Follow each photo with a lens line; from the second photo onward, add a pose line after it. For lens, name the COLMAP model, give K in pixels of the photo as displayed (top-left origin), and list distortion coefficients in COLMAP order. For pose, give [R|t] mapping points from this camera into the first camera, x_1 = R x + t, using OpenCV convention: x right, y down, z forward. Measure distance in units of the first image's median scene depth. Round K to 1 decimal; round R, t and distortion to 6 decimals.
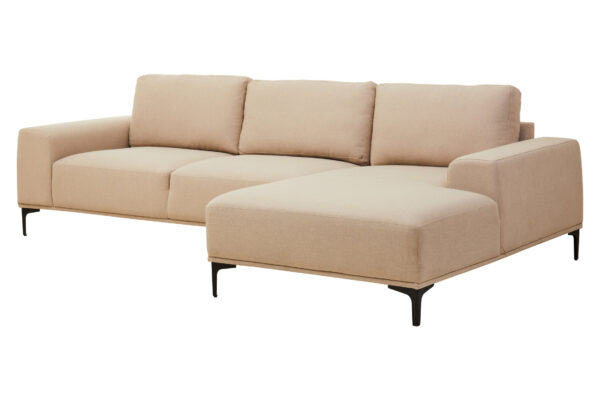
lens RADIAL K [[1356.7, 0, 301.0], [0, 1356.7, 199.3], [0, 0, 1]] dist [0.069308, 0.000000]
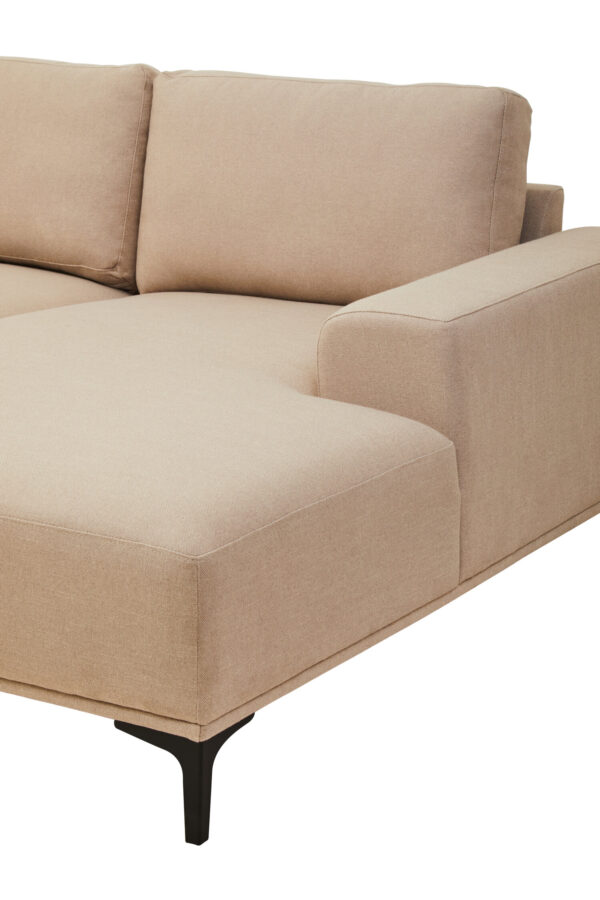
lens RADIAL K [[2258.4, 0, 298.2], [0, 2258.4, 450.3], [0, 0, 1]] dist [0.029957, 0.000000]
pose [[0.998267, 0.009905, 0.058004, 0.063470], [-0.016247, 0.993807, 0.109922, -0.052914], [-0.056556, -0.110674, 0.992246, 0.380305]]
